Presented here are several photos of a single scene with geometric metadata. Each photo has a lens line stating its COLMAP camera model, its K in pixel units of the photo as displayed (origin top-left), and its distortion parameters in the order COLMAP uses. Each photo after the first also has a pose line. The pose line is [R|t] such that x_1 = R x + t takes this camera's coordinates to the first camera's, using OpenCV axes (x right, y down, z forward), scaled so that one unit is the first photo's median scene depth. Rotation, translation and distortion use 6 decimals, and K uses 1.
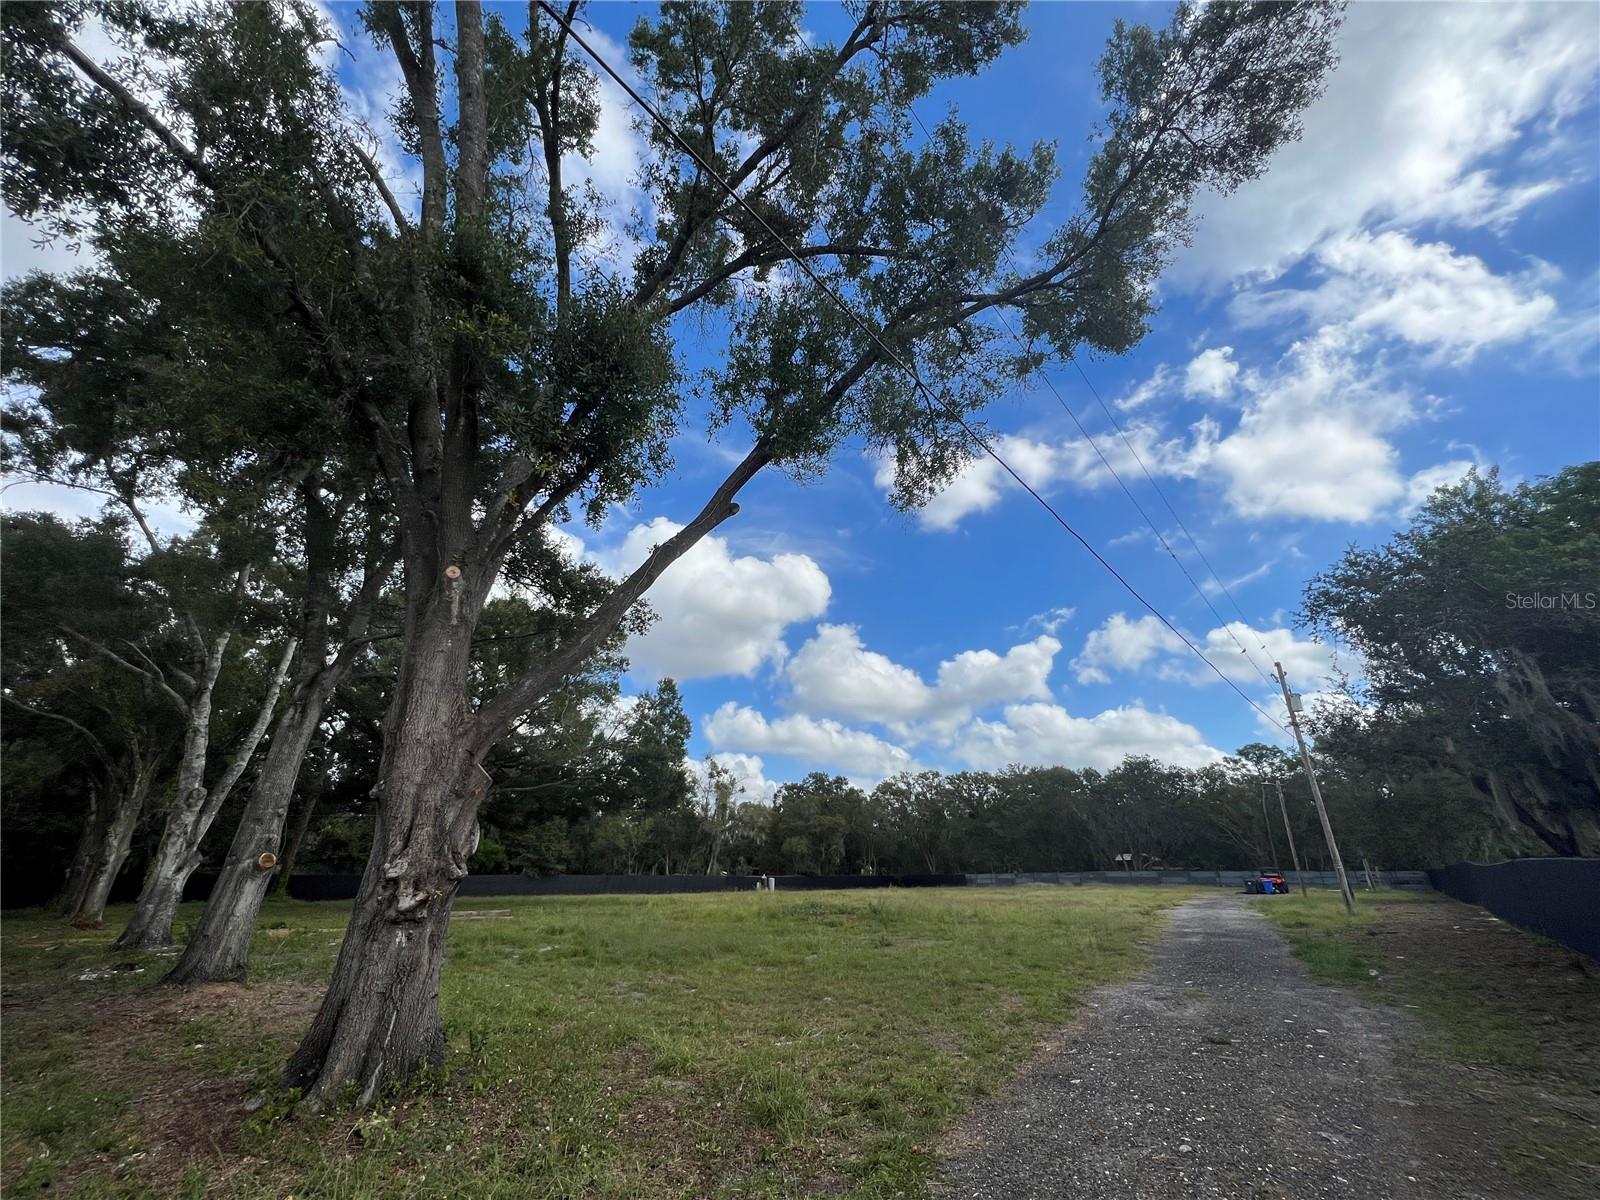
lens RADIAL K [[639.1, 0, 793.2], [0, 639.1, 599.3], [0, 0, 1]] dist [-0.002321, 0.000601]
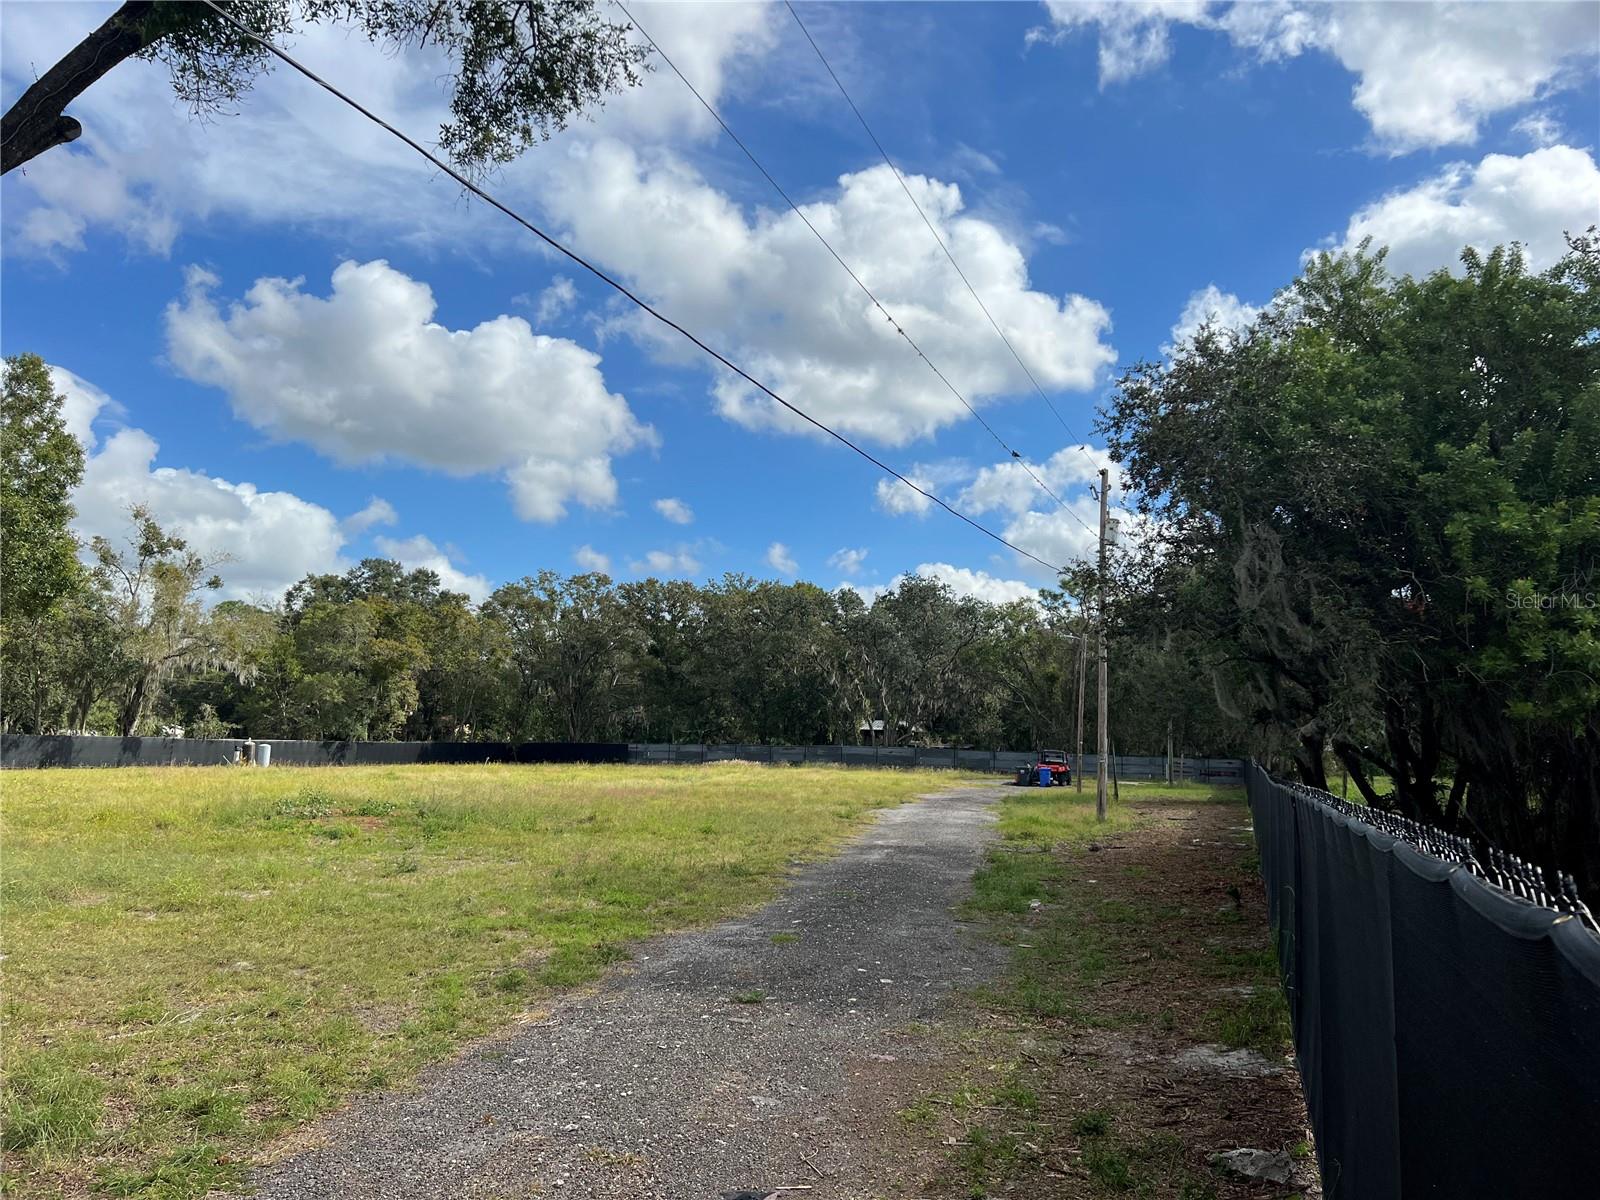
lens RADIAL K [[1191.4, 0, 792.5], [0, 1191.4, 593.0], [0, 0, 1]] dist [0.109562, -0.159570]
pose [[0.934321, 0.070477, 0.349394, 0.069706], [-0.166439, 0.953087, 0.252829, -0.068920], [-0.315185, -0.294377, 0.902220, -0.085402]]
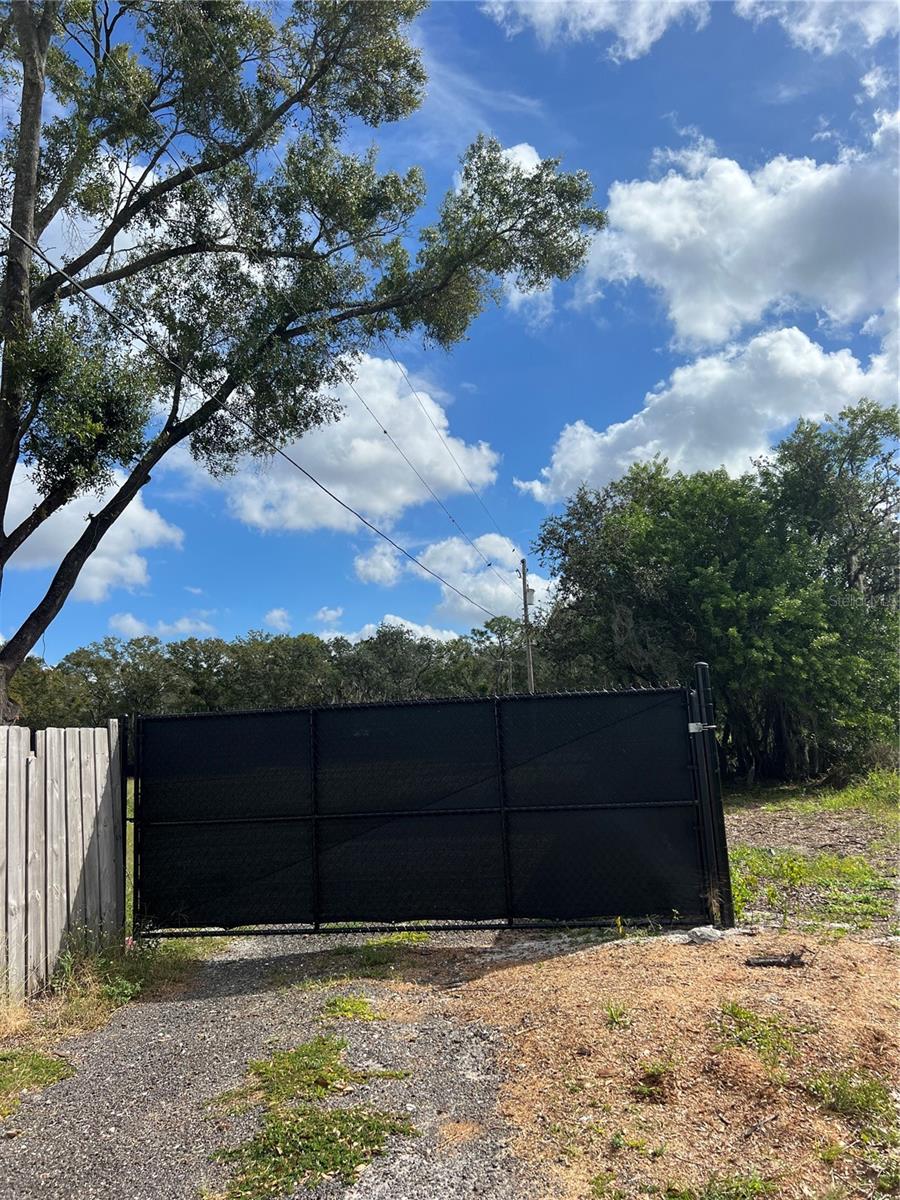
lens RADIAL K [[891.7, 0, 475.1], [0, 891.7, 596.5], [0, 0, 1]] dist [-0.001668, -0.000792]
pose [[0.836246, 0.039127, 0.546957, -0.253135], [-0.160587, 0.971195, 0.176047, -0.169631], [-0.524314, -0.235053, 0.818441, -0.390835]]
